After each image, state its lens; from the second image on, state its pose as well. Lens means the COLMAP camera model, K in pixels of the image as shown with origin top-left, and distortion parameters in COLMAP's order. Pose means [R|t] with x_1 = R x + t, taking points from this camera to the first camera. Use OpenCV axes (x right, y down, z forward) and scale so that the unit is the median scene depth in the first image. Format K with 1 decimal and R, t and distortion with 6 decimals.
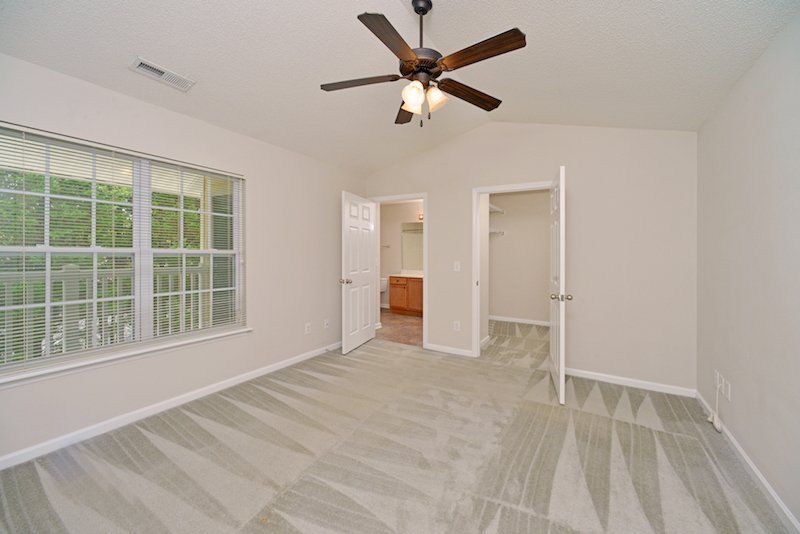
lens RADIAL K [[309.1, 0, 406.0], [0, 309.1, 249.8], [0, 0, 1]] dist [0.000980, 0.000146]
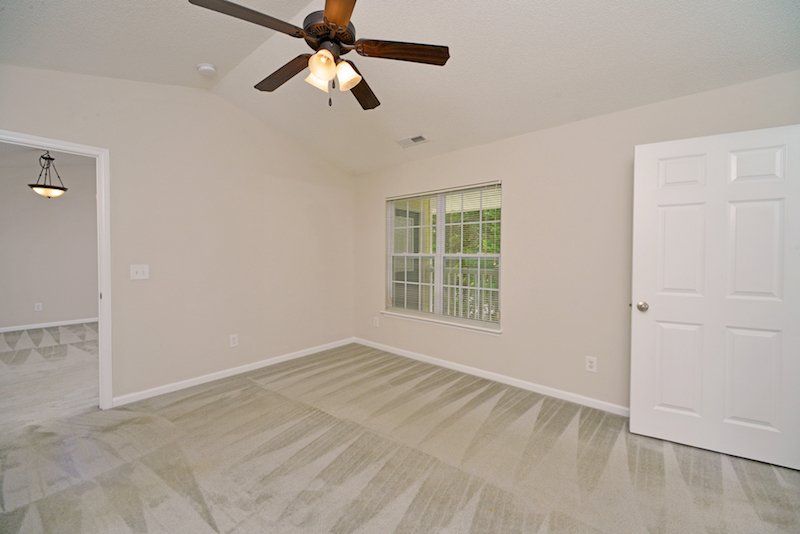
lens RADIAL K [[319.3, 0, 393.6], [0, 319.3, 264.4], [0, 0, 1]] dist [0.000655, 0.000121]
pose [[-0.169893, 0.016426, -0.985326, 0.644662], [0.000723, 0.999863, 0.016543, 0.020354], [0.985462, 0.002099, -0.169881, 0.935575]]
